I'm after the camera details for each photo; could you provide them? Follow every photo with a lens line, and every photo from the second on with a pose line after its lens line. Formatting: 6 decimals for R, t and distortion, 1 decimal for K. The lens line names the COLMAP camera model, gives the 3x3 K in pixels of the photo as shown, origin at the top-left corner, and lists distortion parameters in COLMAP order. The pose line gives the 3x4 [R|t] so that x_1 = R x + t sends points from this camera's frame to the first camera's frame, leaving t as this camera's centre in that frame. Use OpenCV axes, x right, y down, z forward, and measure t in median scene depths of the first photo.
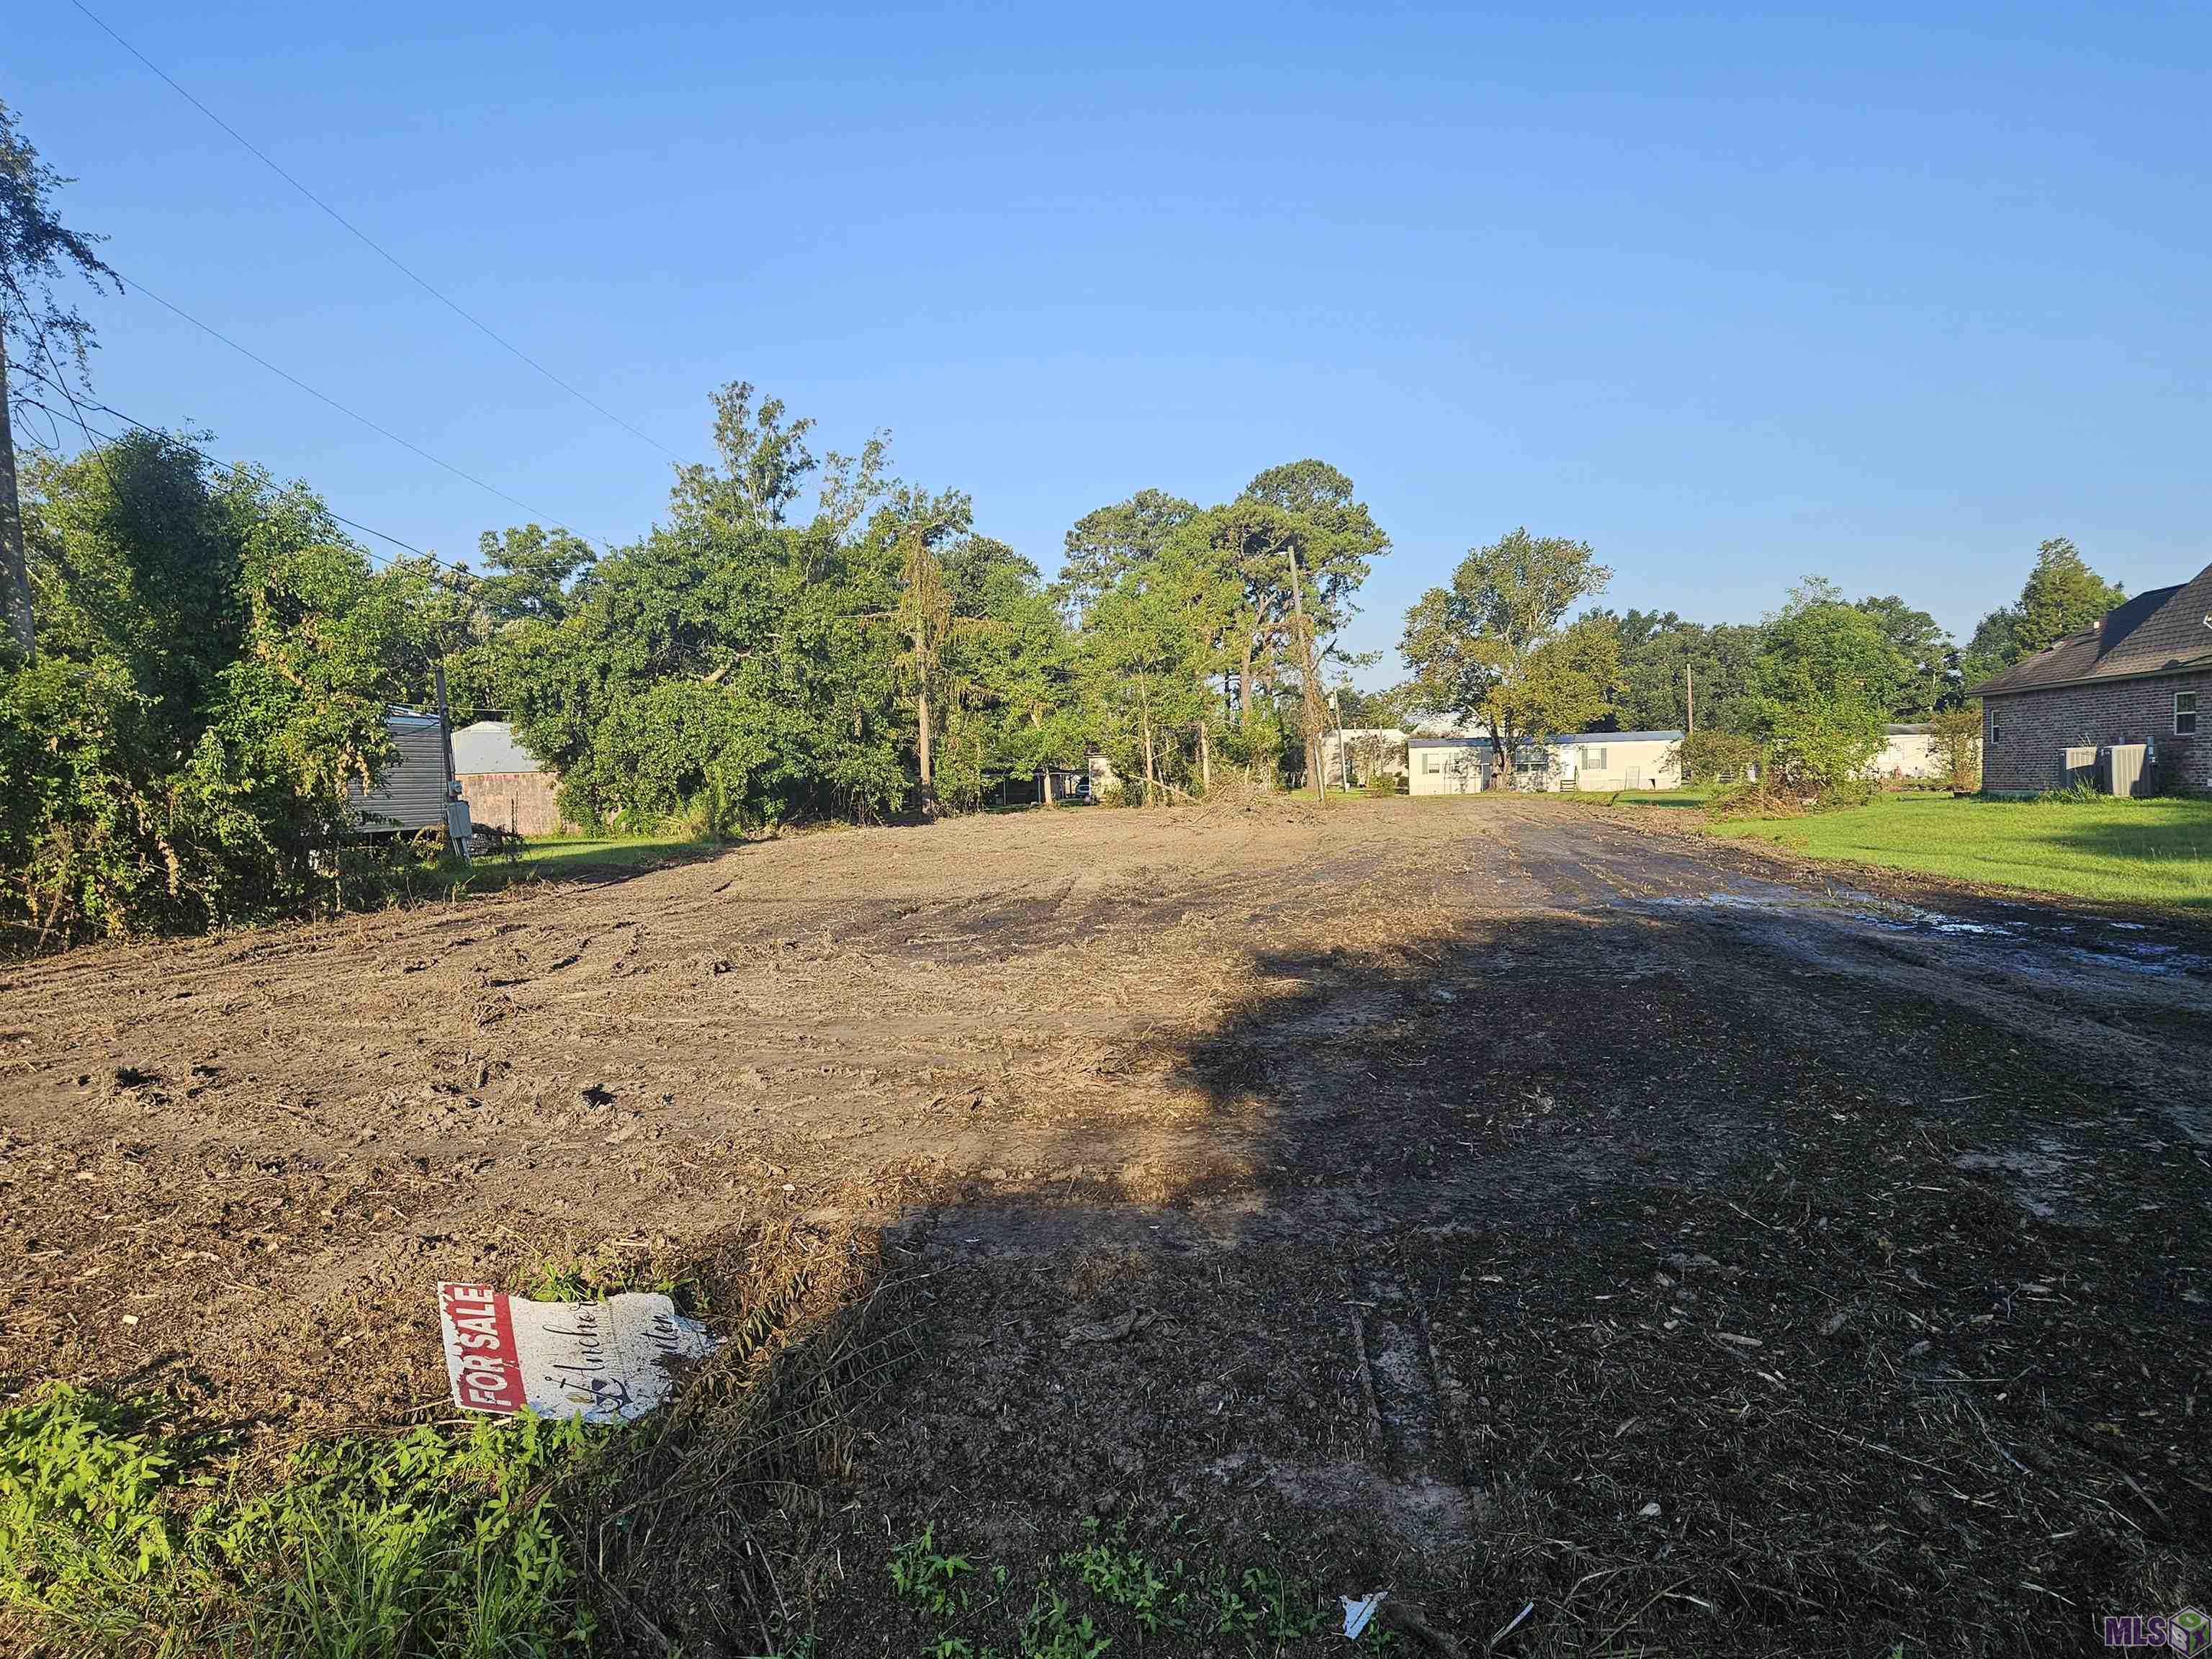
lens RADIAL K [[1622.7, 0, 1090.9], [0, 1622.7, 835.0], [0, 0, 1]] dist [0.087058, -0.069617]
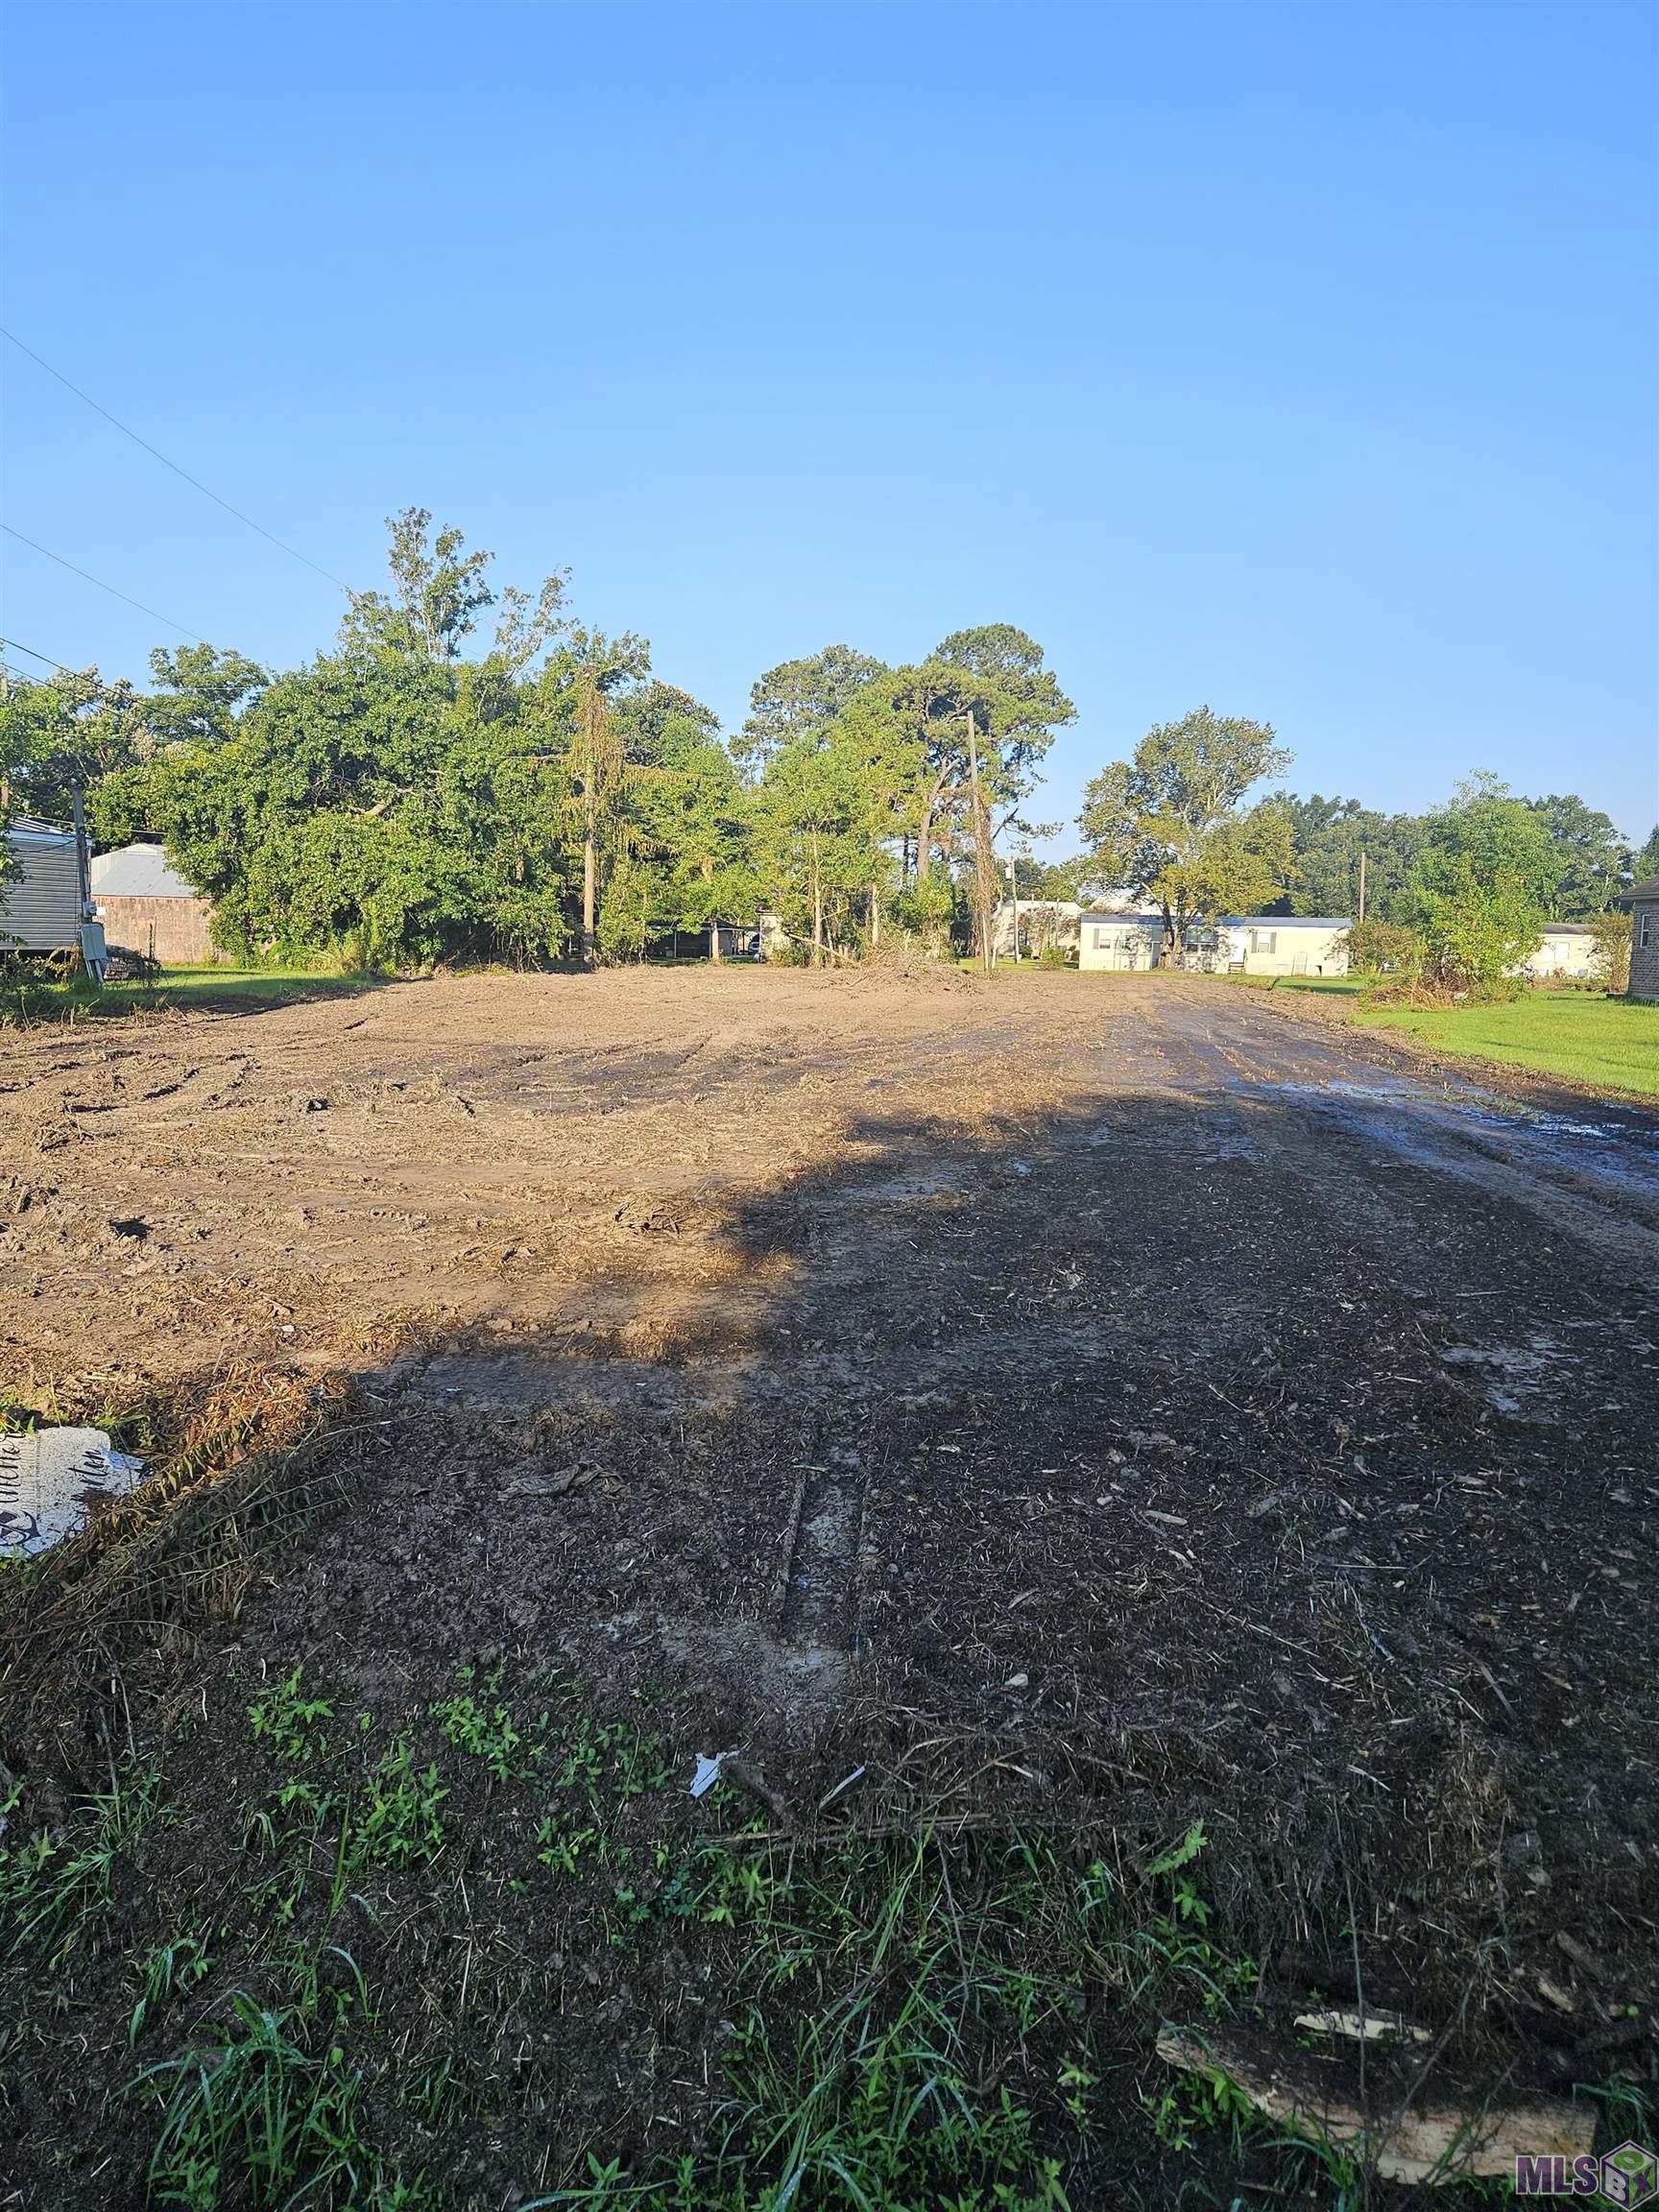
lens RADIAL K [[1623.3, 0, 804.6], [0, 1623.3, 1069.9], [0, 0, 1]] dist [0.085172, -0.061400]
pose [[0.998392, 0.051233, 0.024277, 0.011530], [-0.052314, 0.997559, 0.046243, -0.000348], [-0.021849, -0.047439, 0.998635, 0.001028]]
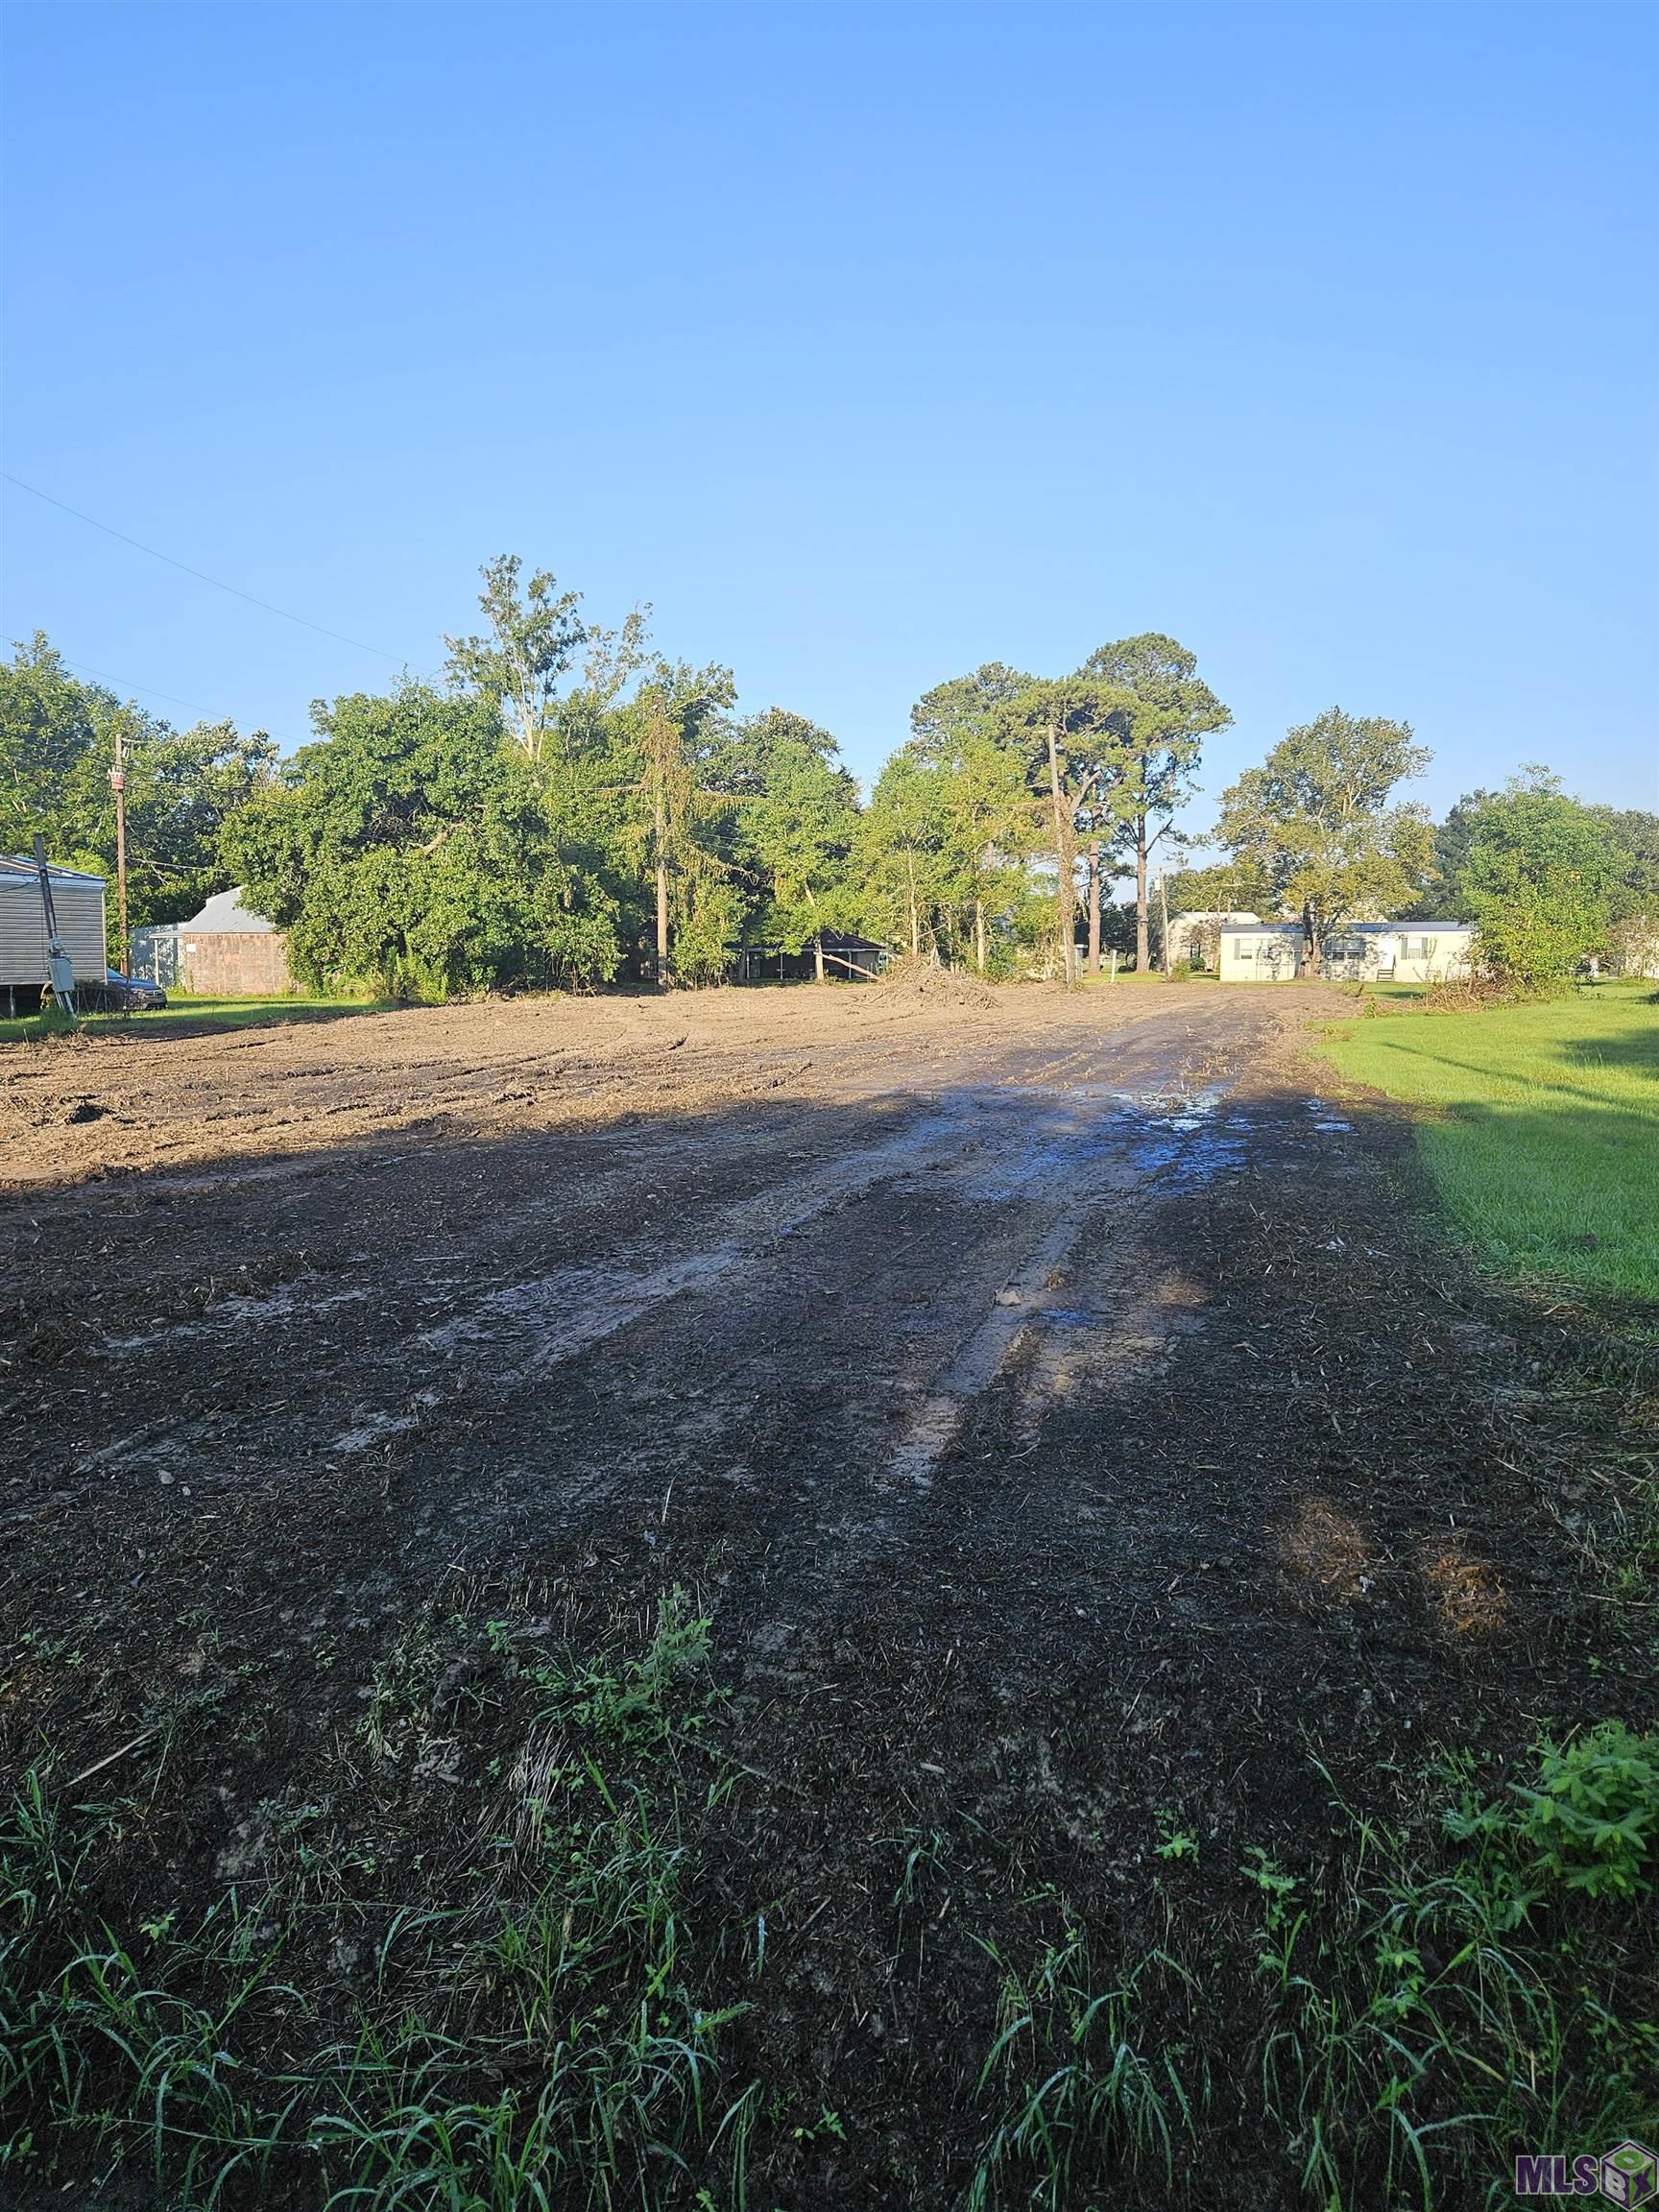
lens RADIAL K [[1622.7, 0, 824.6], [0, 1622.7, 1073.9], [0, 0, 1]] dist [0.087058, -0.069617]
pose [[0.993798, 0.035307, -0.105448, 0.125591], [-0.031128, 0.998674, 0.041014, -0.002683], [0.106756, -0.037477, 0.993579, -0.006592]]
